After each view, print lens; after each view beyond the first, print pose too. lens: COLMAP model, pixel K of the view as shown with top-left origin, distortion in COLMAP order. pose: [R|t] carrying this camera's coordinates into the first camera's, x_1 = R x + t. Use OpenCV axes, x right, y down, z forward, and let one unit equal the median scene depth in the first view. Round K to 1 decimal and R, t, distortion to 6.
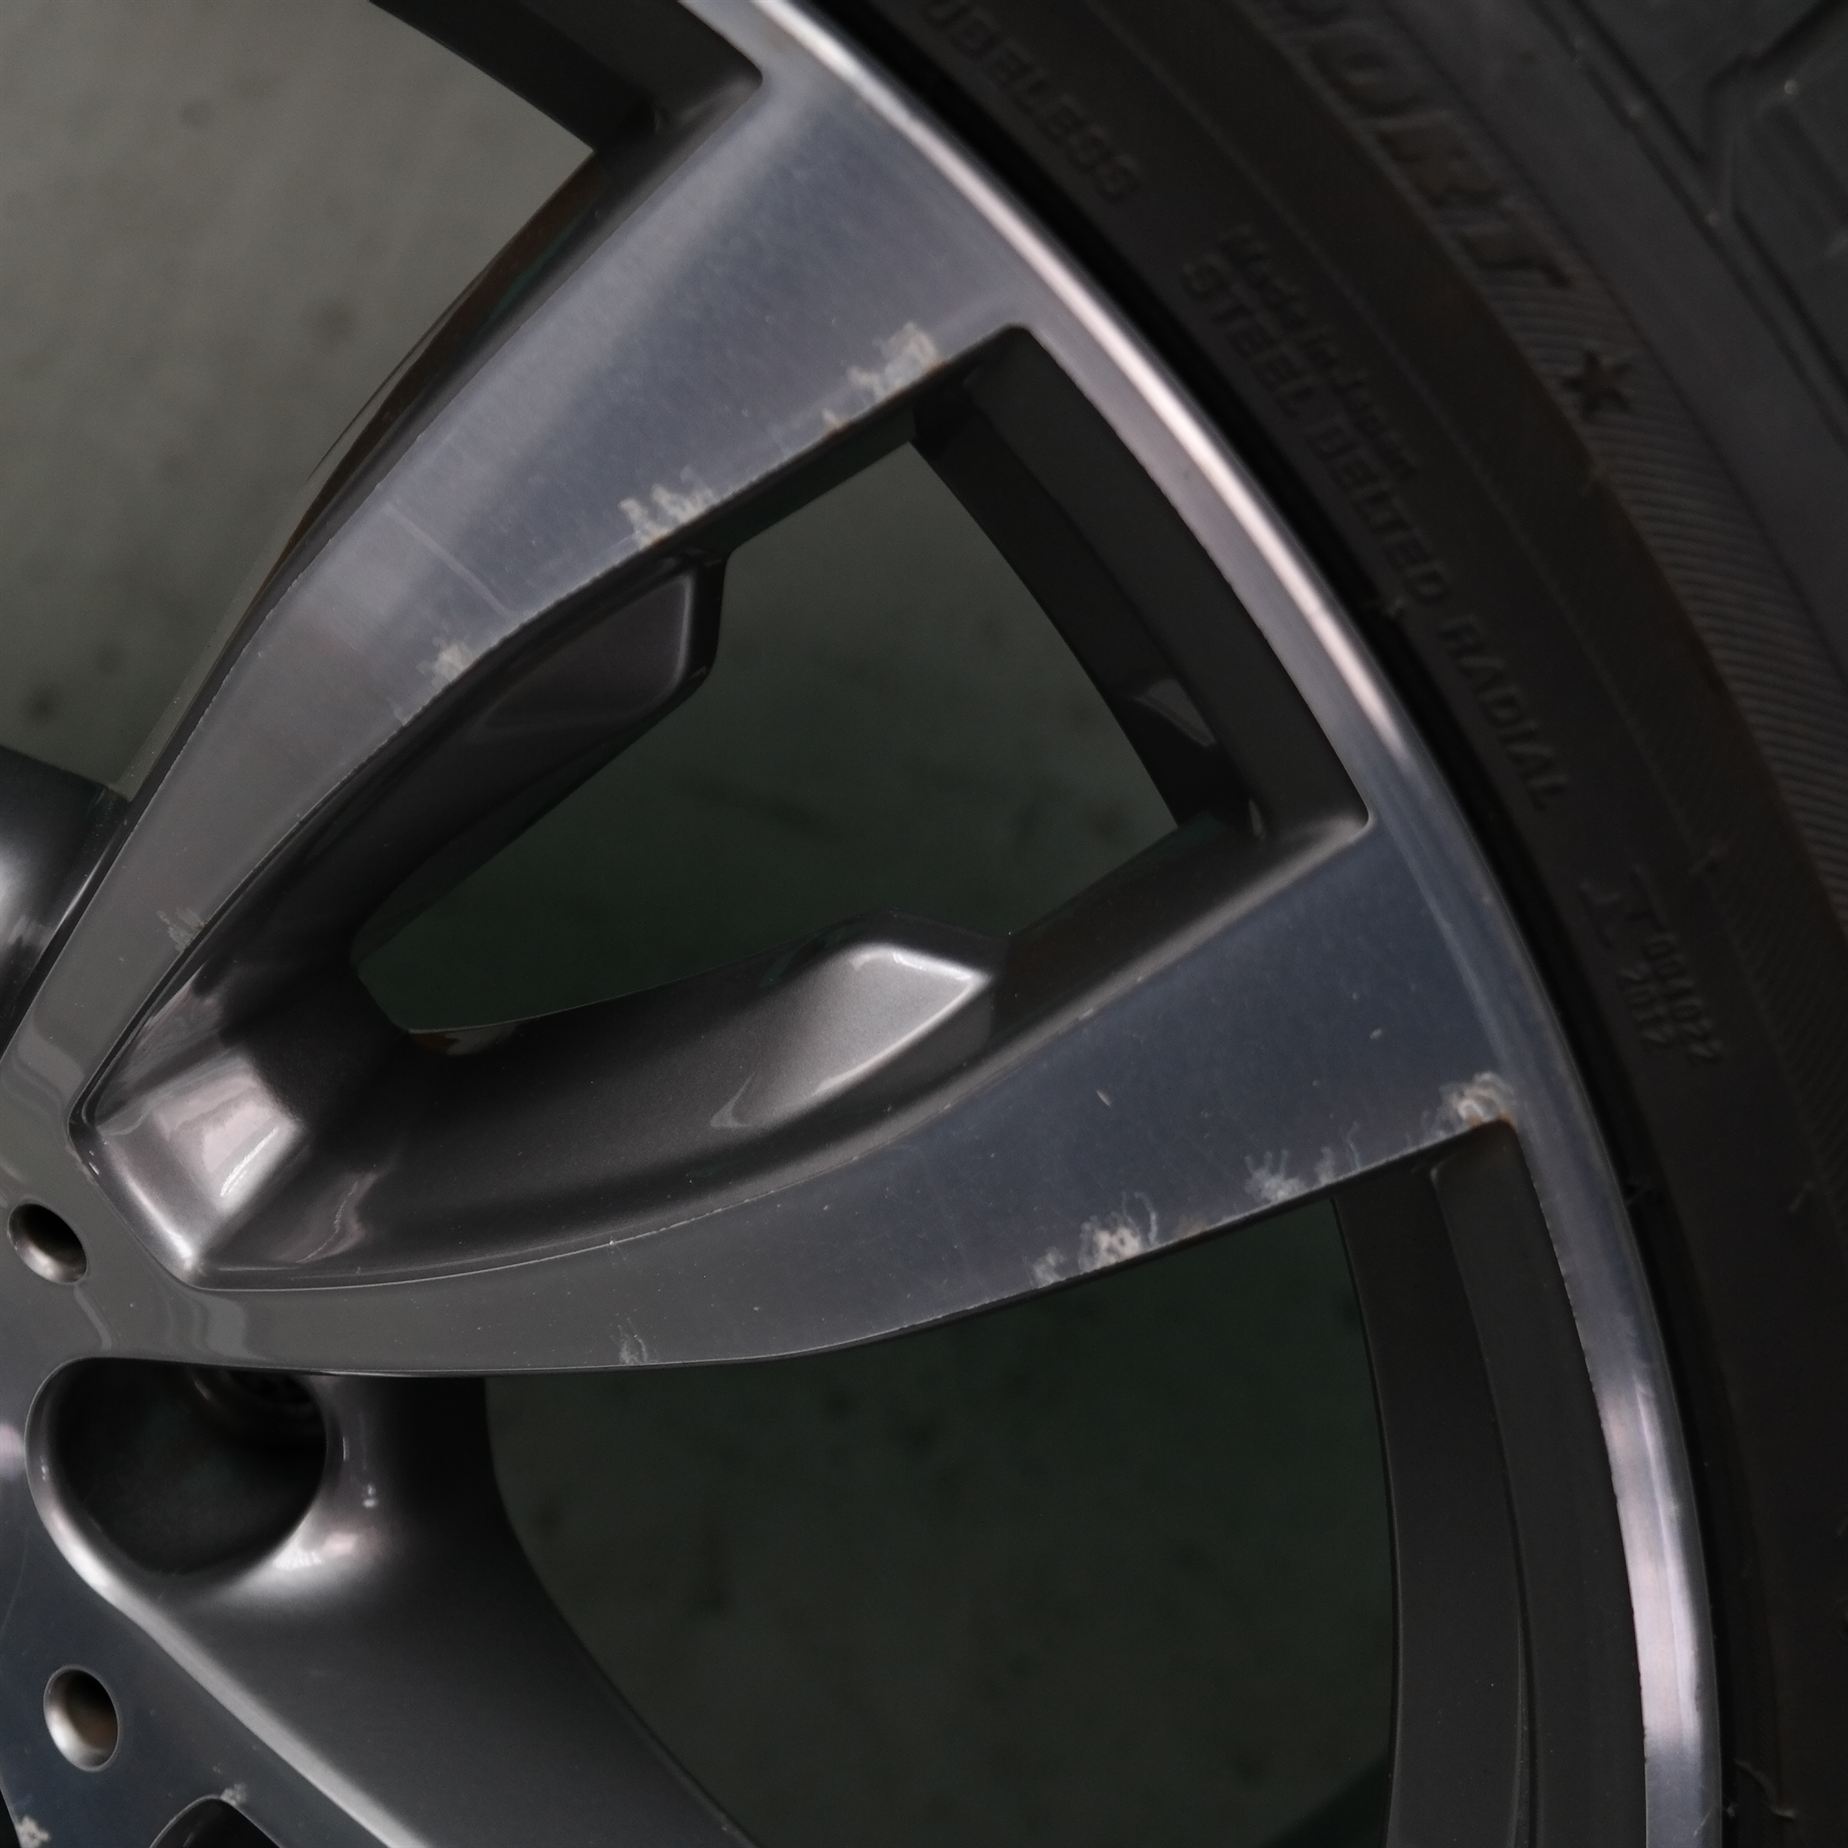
lens RADIAL K [[5371.1, 0, 931.2], [0, 5371.1, 928.3], [0, 0, 1]] dist [0.220434, 0.000000]
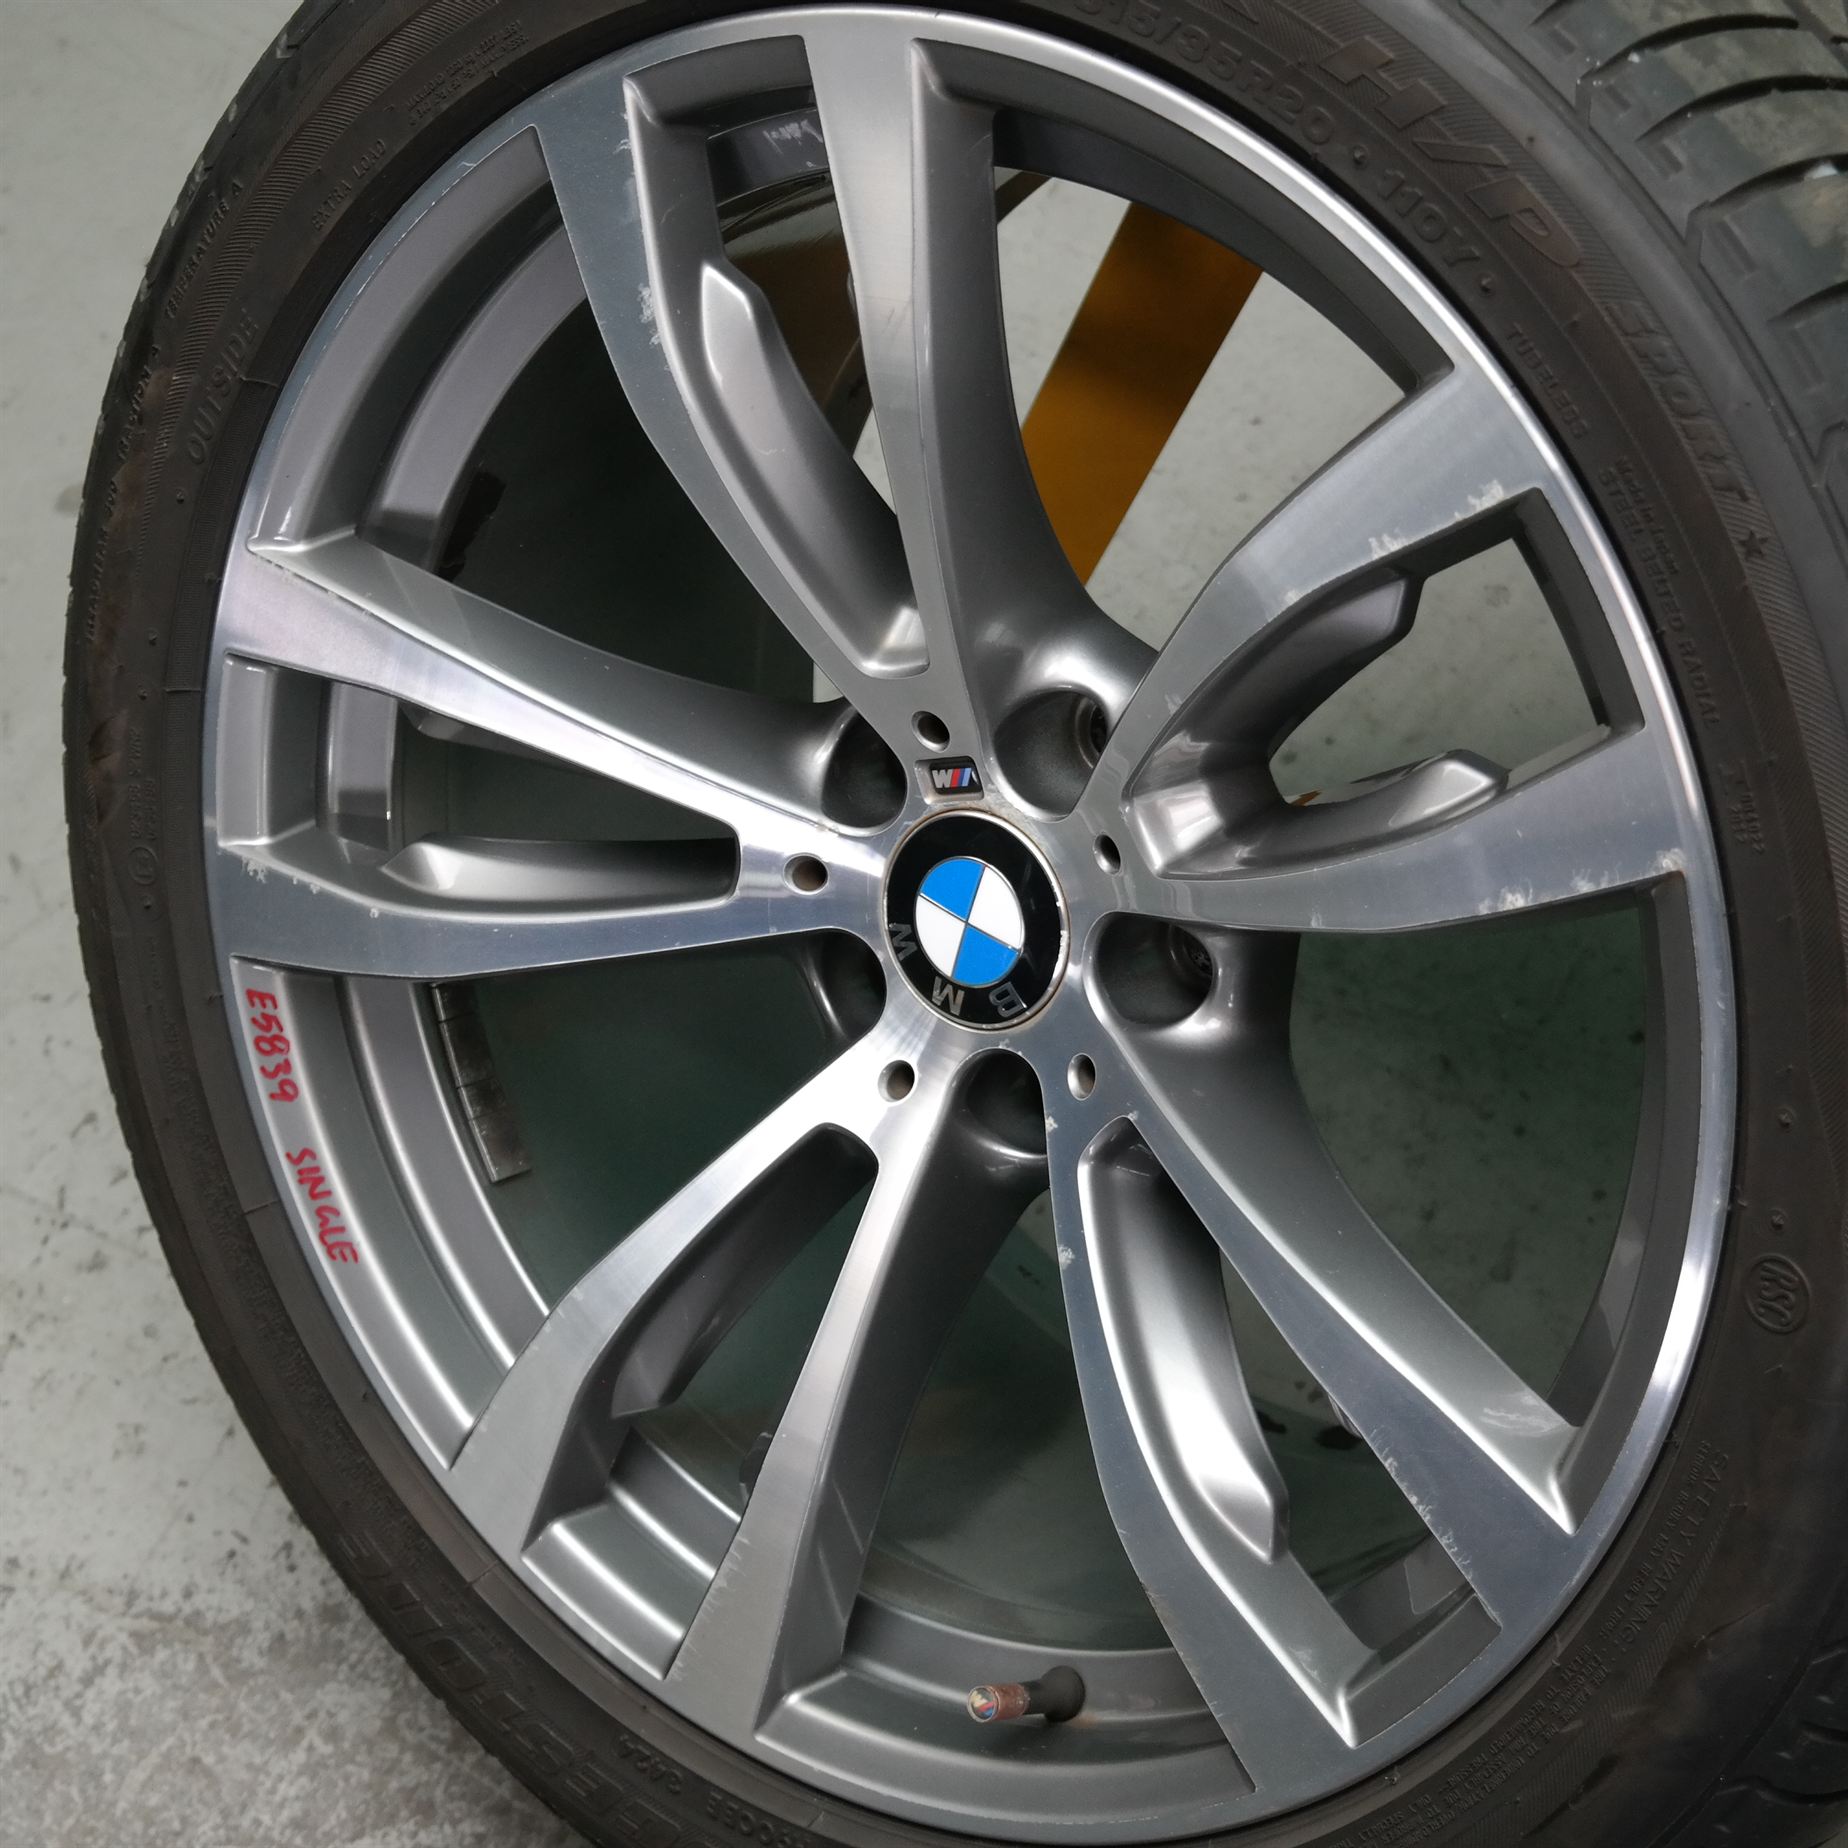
lens RADIAL K [[3680.5, 0, 929.2], [0, 3680.5, 921.5], [0, 0, 1]] dist [0.064093, 0.000000]
pose [[0.926938, 0.213231, -0.308737, 0.313922], [-0.230249, 0.972940, -0.019322, 0.168155], [0.296263, 0.088997, 0.950951, -0.607793]]
